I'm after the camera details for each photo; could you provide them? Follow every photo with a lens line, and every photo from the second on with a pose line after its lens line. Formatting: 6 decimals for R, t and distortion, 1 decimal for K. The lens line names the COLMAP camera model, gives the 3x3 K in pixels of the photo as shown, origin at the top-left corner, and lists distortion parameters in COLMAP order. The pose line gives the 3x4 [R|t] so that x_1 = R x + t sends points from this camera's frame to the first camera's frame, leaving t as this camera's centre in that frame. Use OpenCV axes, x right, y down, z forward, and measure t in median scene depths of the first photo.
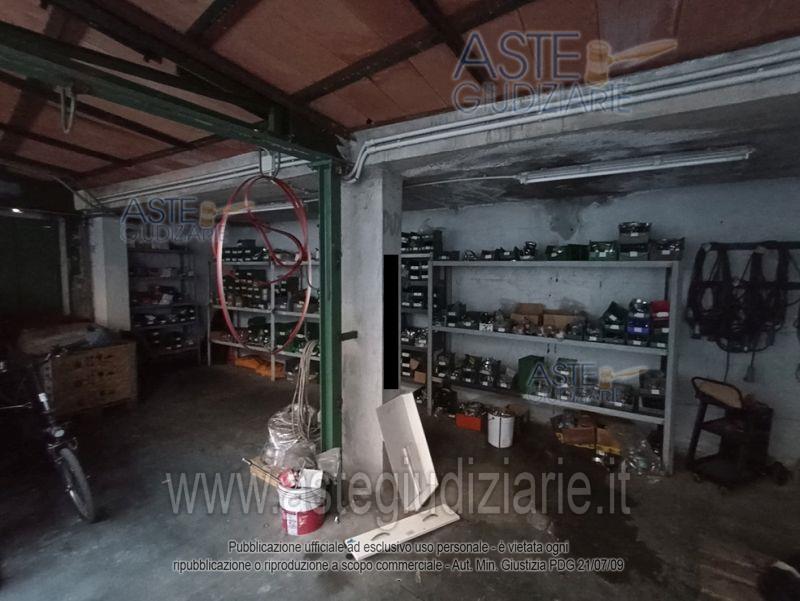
lens RADIAL K [[363.3, 0, 401.7], [0, 363.3, 292.9], [0, 0, 1]] dist [-0.005335, -0.001507]
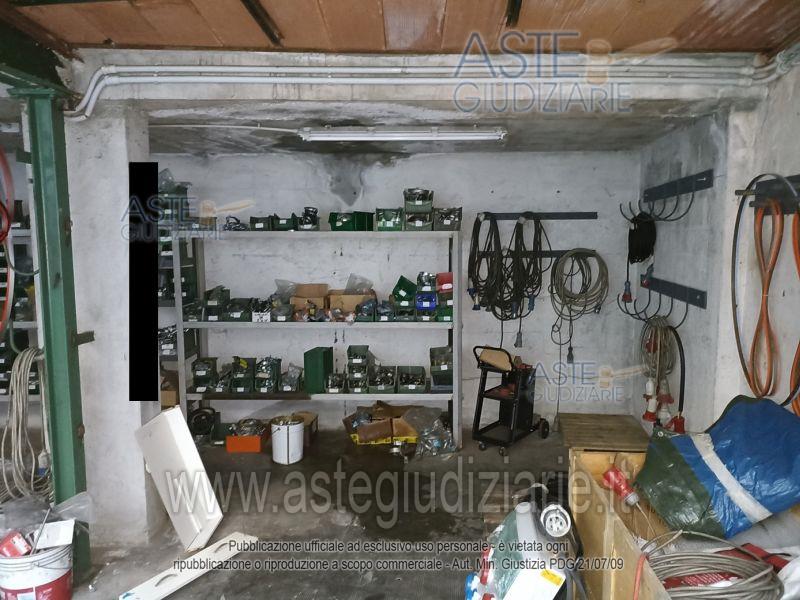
lens RADIAL K [[584.5, 0, 399.2], [0, 584.5, 300.1], [0, 0, 1]] dist [0.045742, 0.002150]
pose [[0.860829, -0.062525, 0.505039, -0.179639], [0.044569, 0.997873, 0.047573, 0.015378], [-0.506939, -0.018443, 0.861785, -0.280339]]
